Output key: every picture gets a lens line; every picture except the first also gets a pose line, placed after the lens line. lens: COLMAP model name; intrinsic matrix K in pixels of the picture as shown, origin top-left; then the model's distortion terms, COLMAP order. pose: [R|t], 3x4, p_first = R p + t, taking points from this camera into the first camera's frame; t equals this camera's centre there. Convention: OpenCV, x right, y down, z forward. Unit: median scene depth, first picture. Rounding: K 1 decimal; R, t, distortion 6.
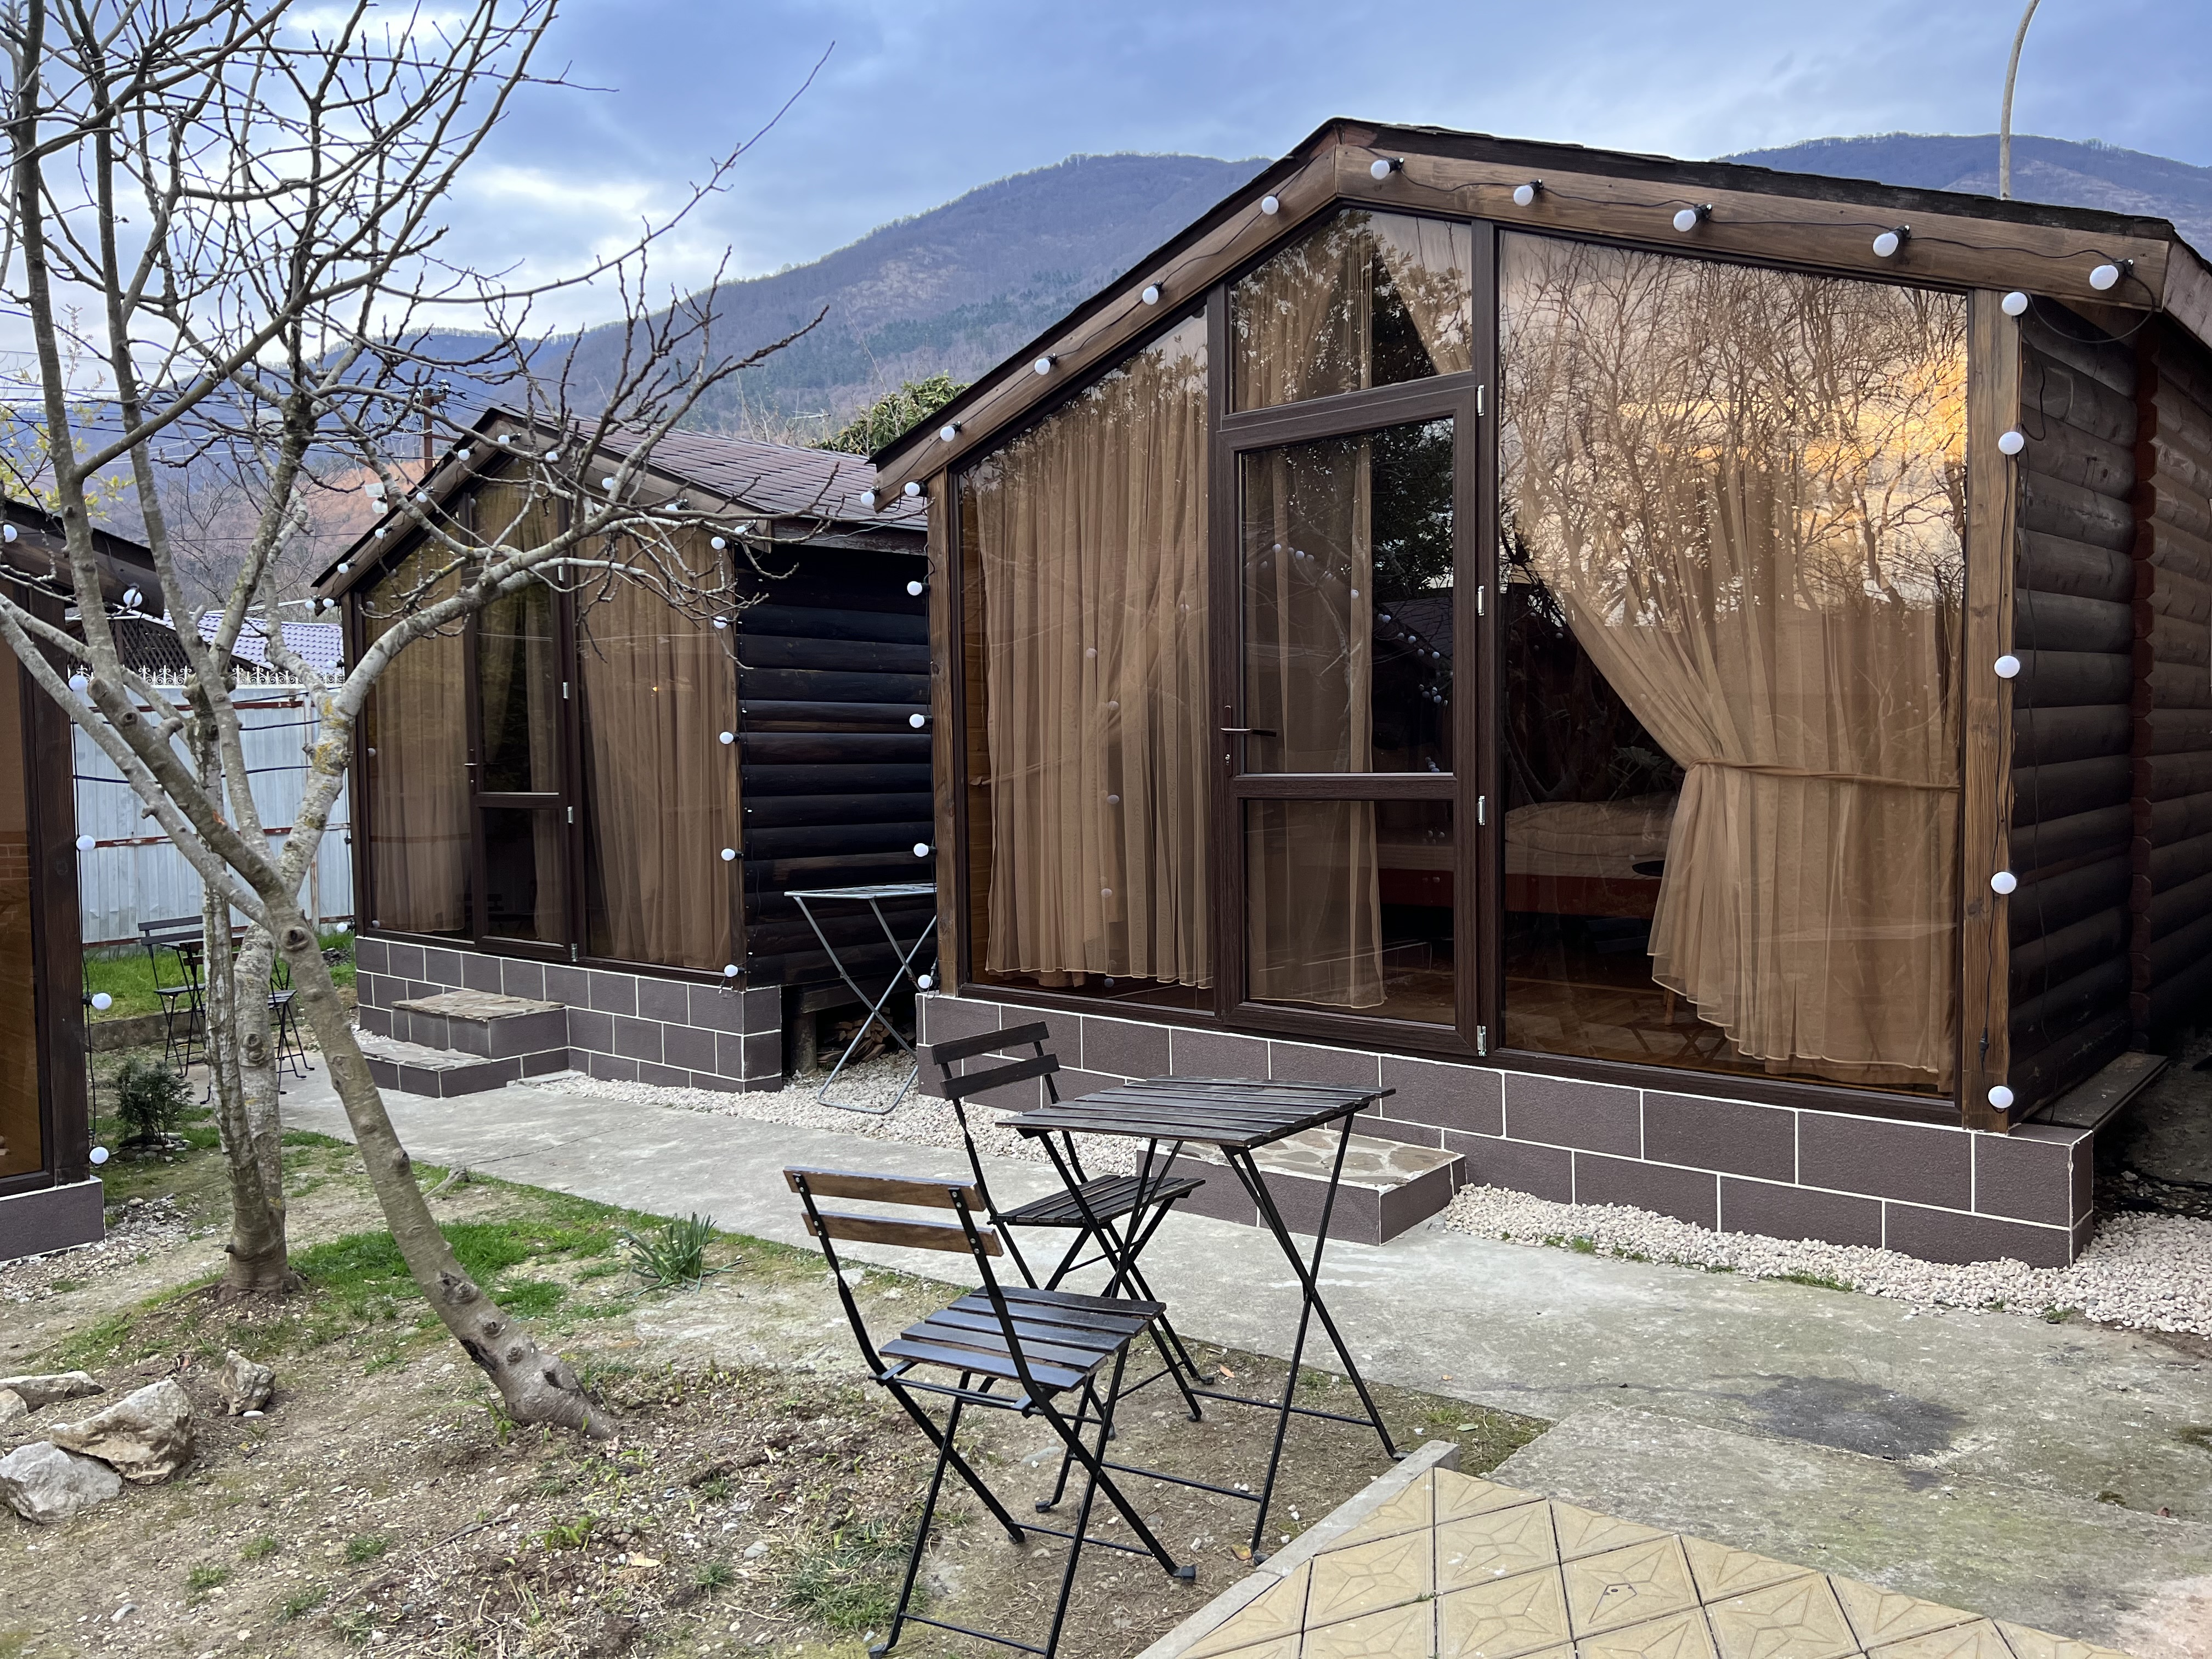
lens RADIAL K [[1649.9, 0, 1099.1], [0, 1649.9, 829.8], [0, 0, 1]] dist [-0.009690, -0.014210]
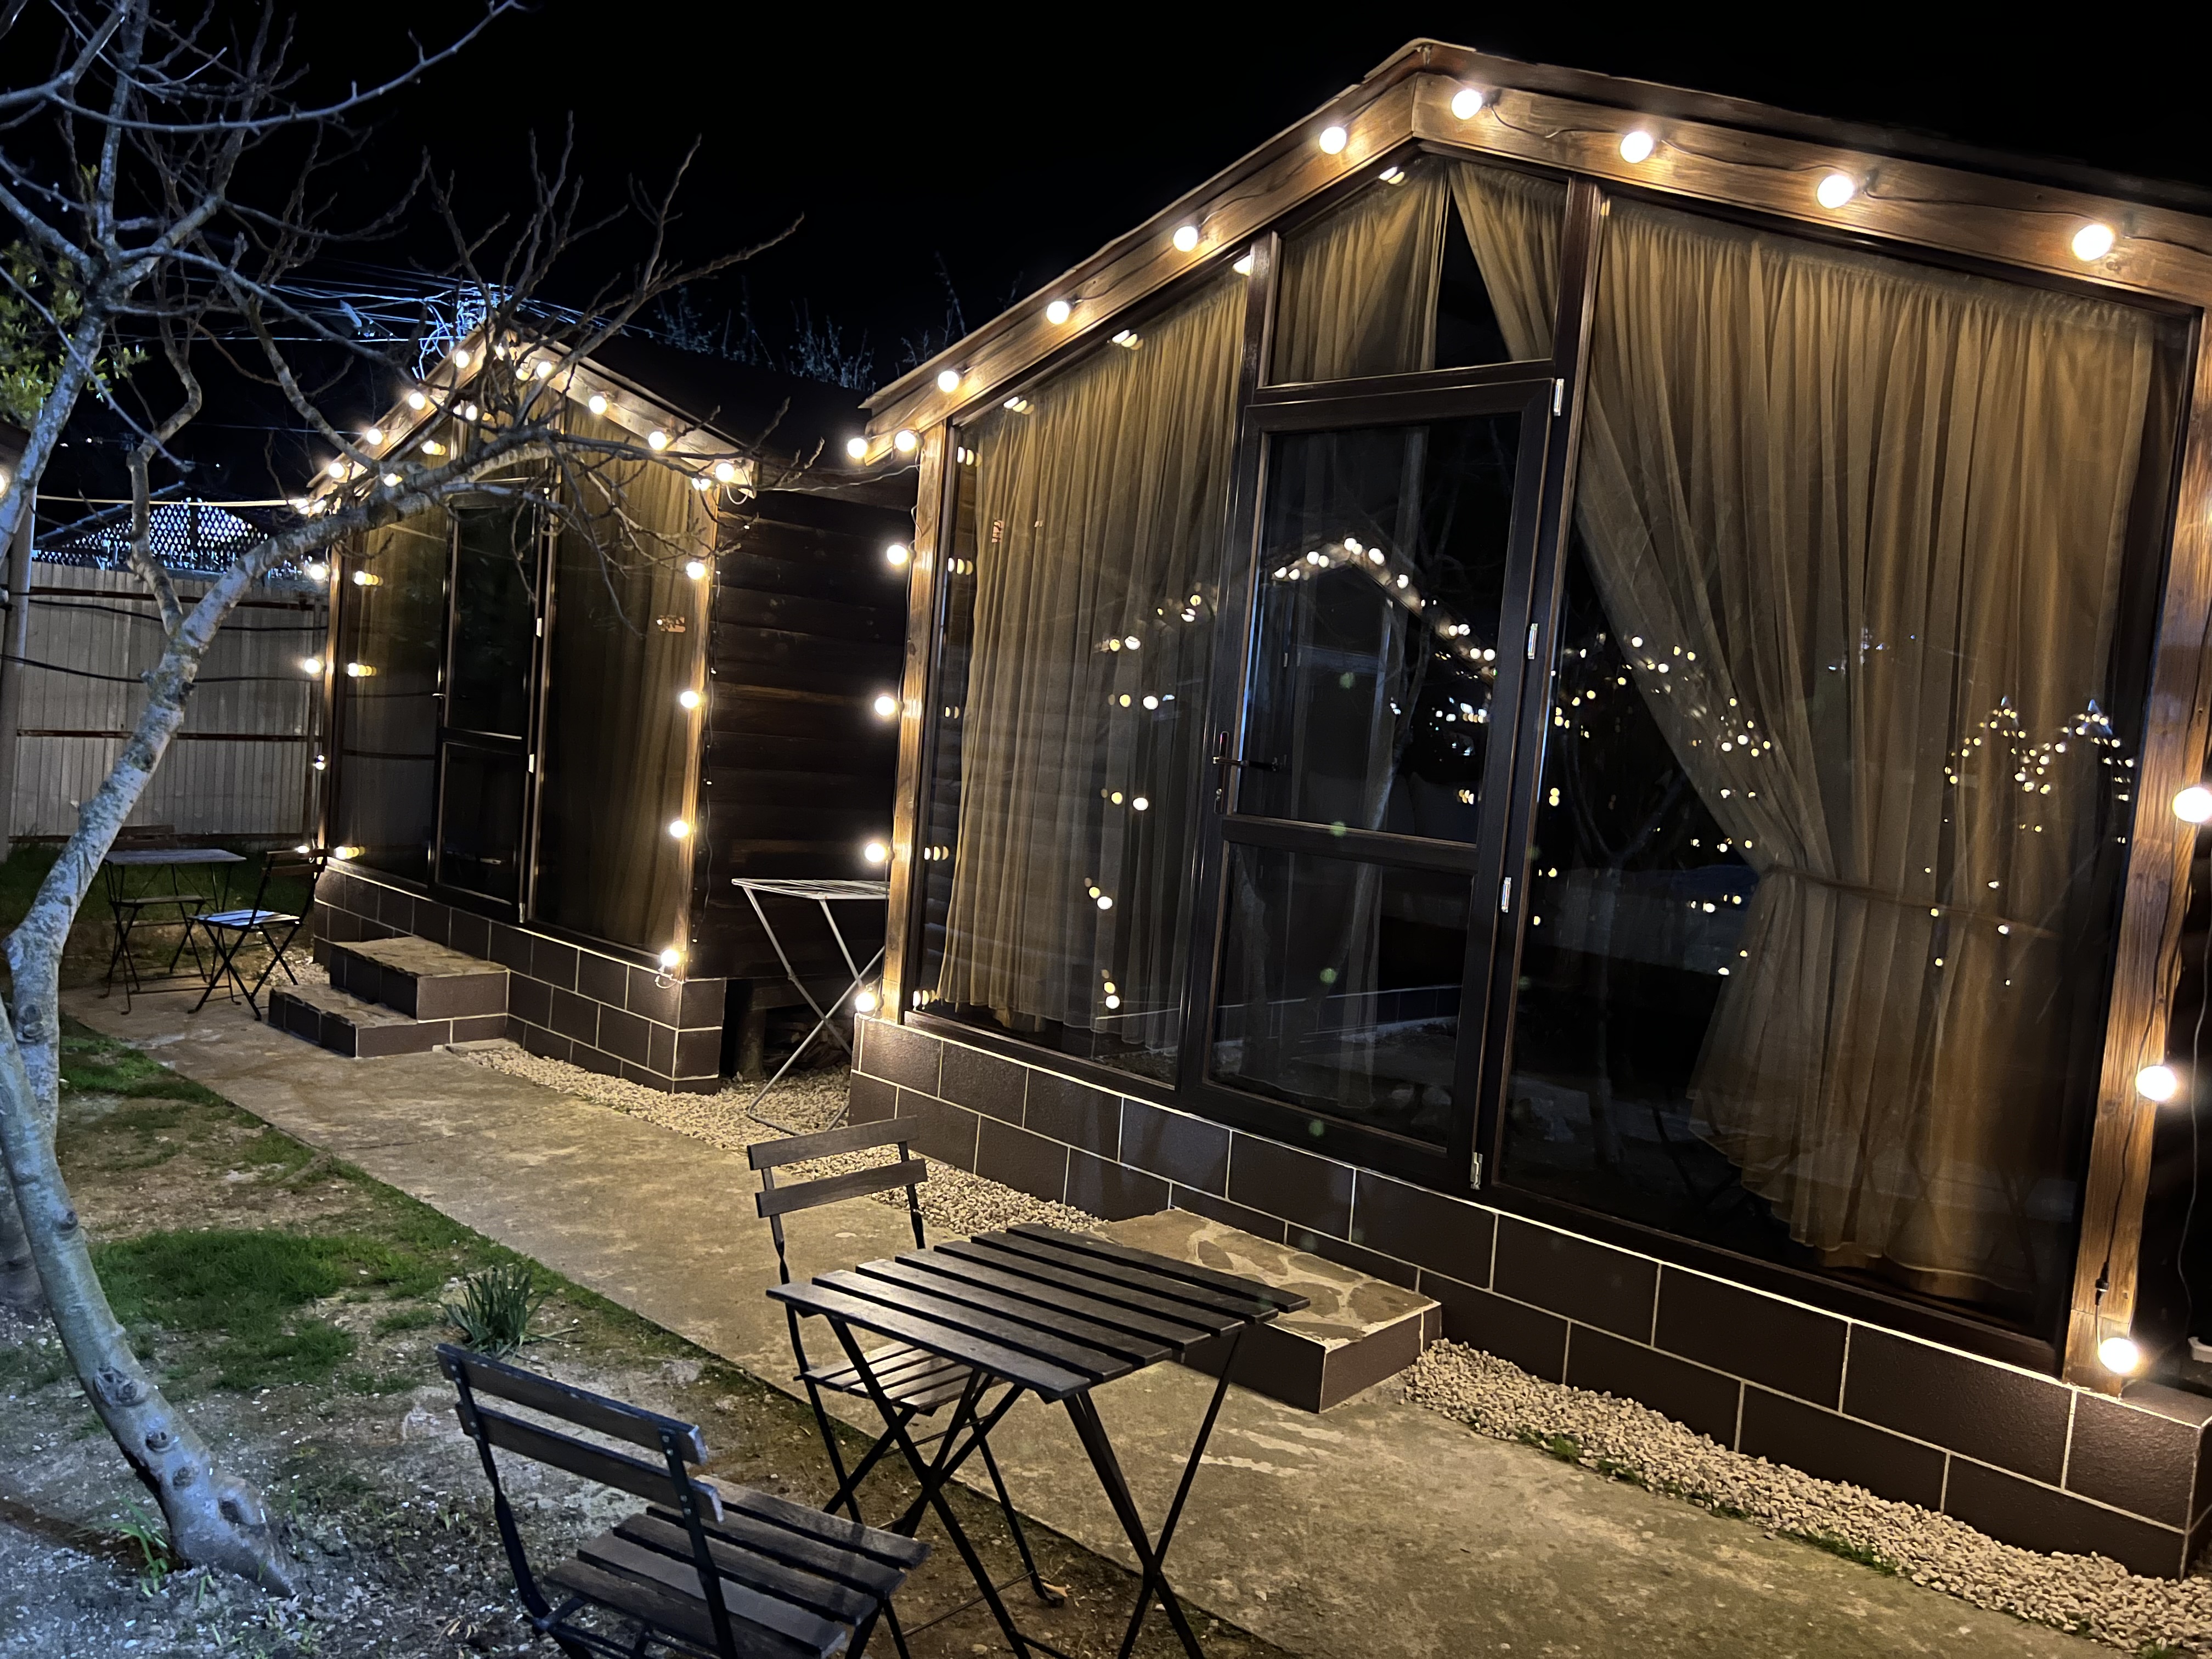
lens RADIAL K [[1649.9, 0, 1109.4], [0, 1649.9, 828.6], [0, 0, 1]] dist [-0.009690, -0.014210]
pose [[0.993662, 0.104200, -0.042170, 0.072758], [-0.103399, 0.994423, 0.020758, -0.044771], [0.044097, -0.016266, 0.998895, 0.185209]]
